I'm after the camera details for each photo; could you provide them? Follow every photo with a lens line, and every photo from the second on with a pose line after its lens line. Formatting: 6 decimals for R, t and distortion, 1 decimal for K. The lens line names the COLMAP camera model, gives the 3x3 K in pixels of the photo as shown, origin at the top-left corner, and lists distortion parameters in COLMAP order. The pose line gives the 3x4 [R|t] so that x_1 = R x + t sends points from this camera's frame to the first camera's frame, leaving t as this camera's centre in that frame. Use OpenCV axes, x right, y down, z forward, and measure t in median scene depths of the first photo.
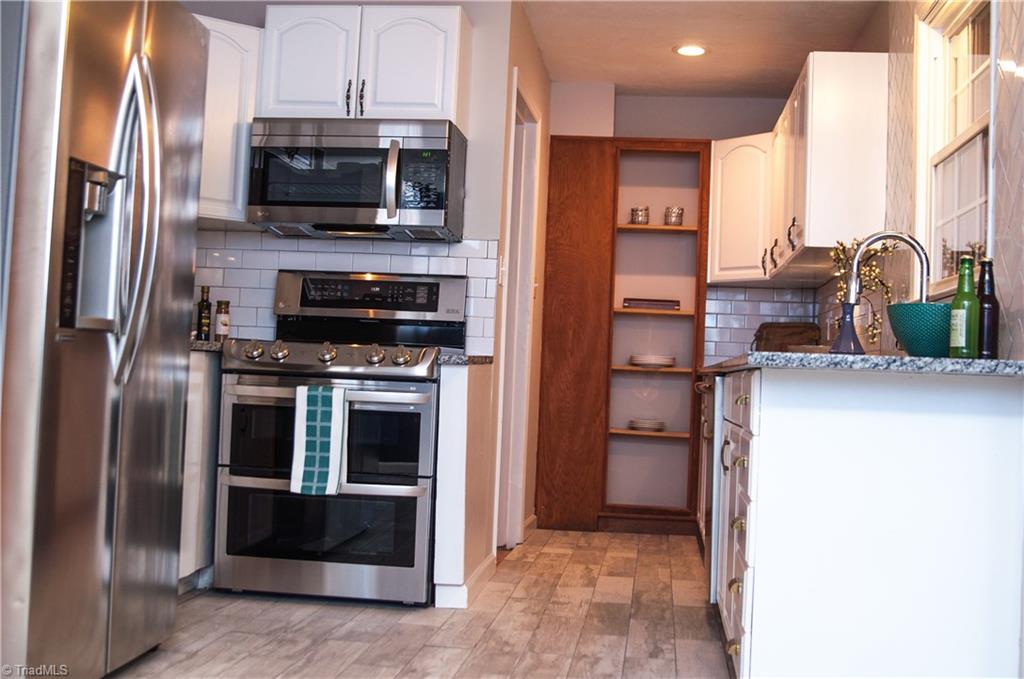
lens RADIAL K [[1262.5, 0, 513.7], [0, 1262.5, 324.5], [0, 0, 1]] dist [-0.103601, 0.055868]
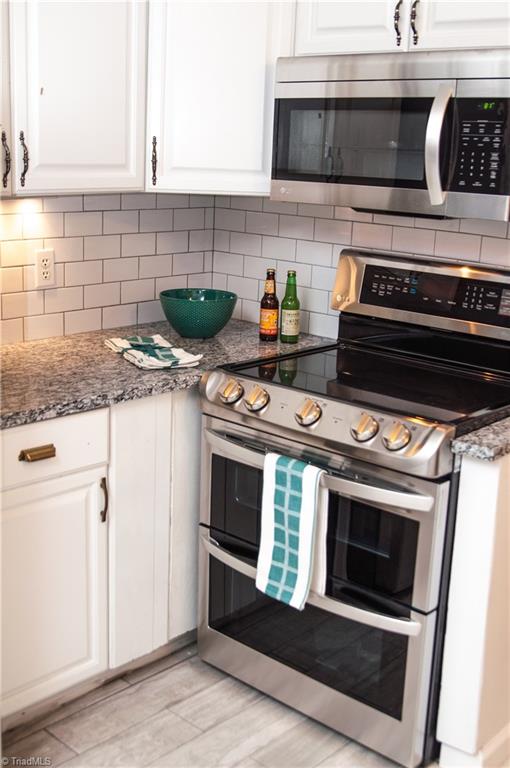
lens RADIAL K [[946.9, 0, 255.0], [0, 946.9, 384.0], [0, 0, 1]] dist [-0.103601, 0.055868]
pose [[0.814614, 0.130195, -0.565202, 0.111809], [0.018607, 0.968113, 0.249823, -0.111431], [0.579705, -0.214026, 0.786215, 0.496271]]
